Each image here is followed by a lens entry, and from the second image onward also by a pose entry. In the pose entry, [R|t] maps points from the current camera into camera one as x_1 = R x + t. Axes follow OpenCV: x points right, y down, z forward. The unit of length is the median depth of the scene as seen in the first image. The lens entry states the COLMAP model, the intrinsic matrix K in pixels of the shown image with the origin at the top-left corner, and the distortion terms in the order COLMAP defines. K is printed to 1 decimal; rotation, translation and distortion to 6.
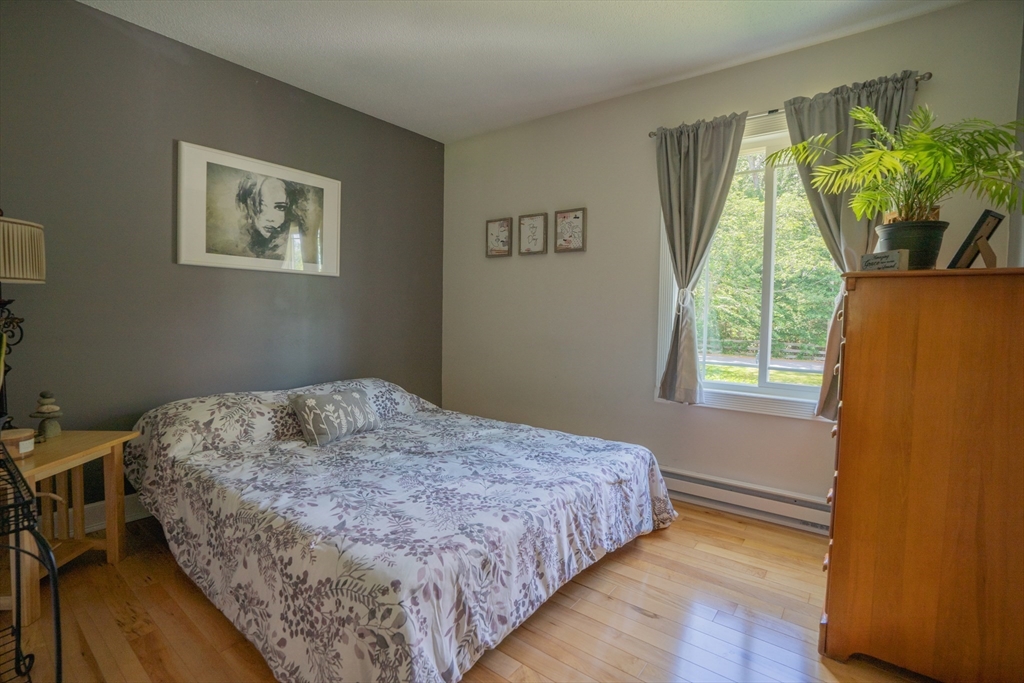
lens RADIAL K [[477.7, 0, 506.0], [0, 477.7, 337.8], [0, 0, 1]] dist [-0.050256, 0.010712]
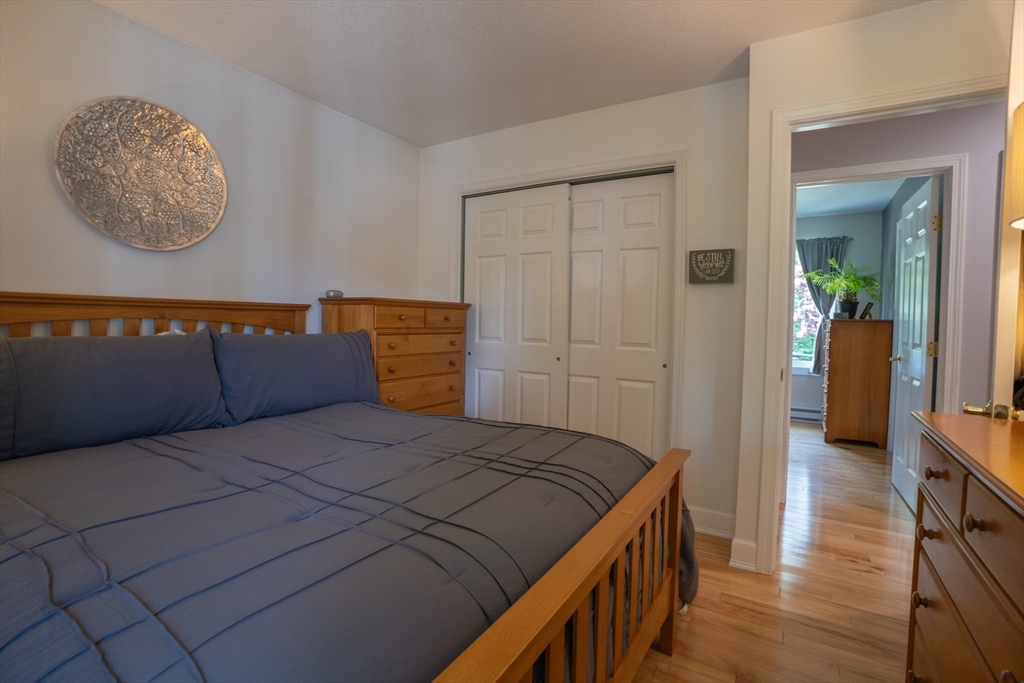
lens RADIAL K [[477.7, 0, 515.6], [0, 477.7, 341.5], [0, 0, 1]] dist [-0.050256, 0.010712]
pose [[0.992987, -0.002853, 0.118192, -1.843225], [0.004848, 0.999851, -0.016596, 0.055080], [-0.118127, 0.017052, 0.992852, -1.986884]]
